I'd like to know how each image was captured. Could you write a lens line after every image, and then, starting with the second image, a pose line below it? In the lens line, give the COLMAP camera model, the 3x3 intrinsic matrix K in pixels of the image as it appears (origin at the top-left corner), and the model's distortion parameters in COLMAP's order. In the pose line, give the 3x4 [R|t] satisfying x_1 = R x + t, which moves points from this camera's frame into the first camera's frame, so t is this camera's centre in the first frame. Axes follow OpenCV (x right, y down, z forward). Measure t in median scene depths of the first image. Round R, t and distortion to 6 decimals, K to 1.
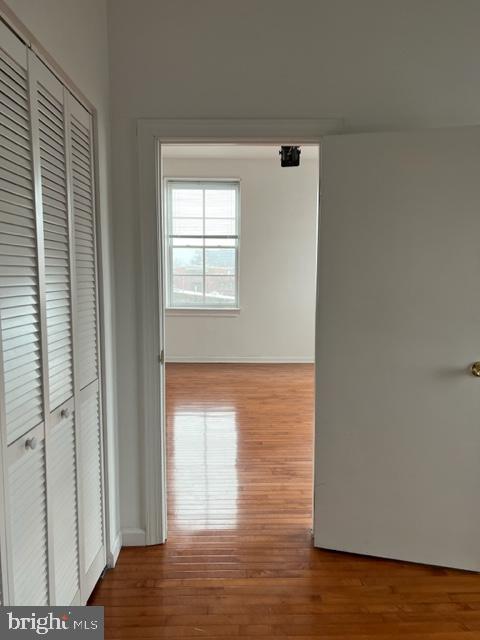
lens RADIAL K [[485.4, 0, 243.7], [0, 485.4, 322.3], [0, 0, 1]] dist [0.049781, -0.034957]
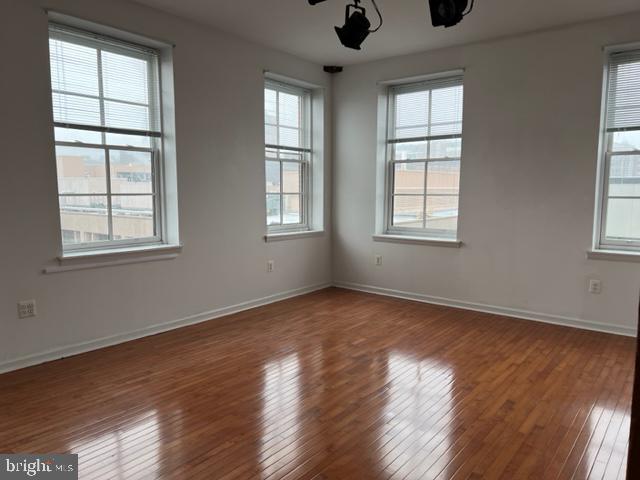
lens RADIAL K [[485.4, 0, 315.3], [0, 485.4, 244.9], [0, 0, 1]] dist [0.049781, -0.034957]
pose [[0.632814, -0.090921, 0.768947, -1.062580], [0.078602, 0.995495, 0.053021, -0.129641], [-0.770304, 0.026889, 0.637110, 1.162639]]
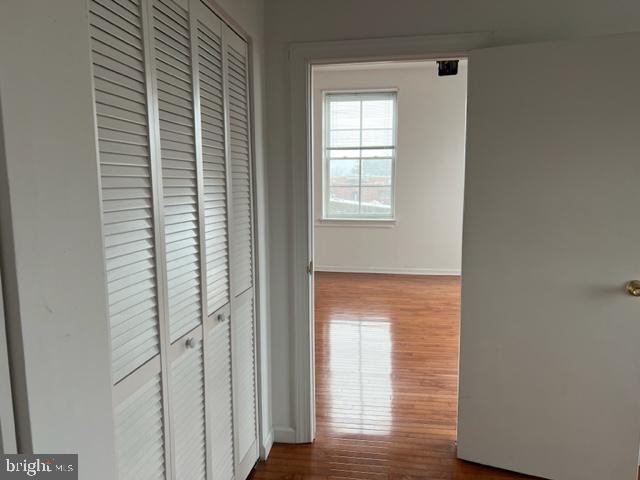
lens RADIAL K [[485.4, 0, 322.0], [0, 485.4, 242.4], [0, 0, 1]] dist [0.049781, -0.034957]
pose [[0.985490, 0.011838, -0.169318, 0.033776], [-0.007905, 0.999683, 0.023888, -0.009633], [0.169548, -0.022203, 0.985272, -0.036450]]
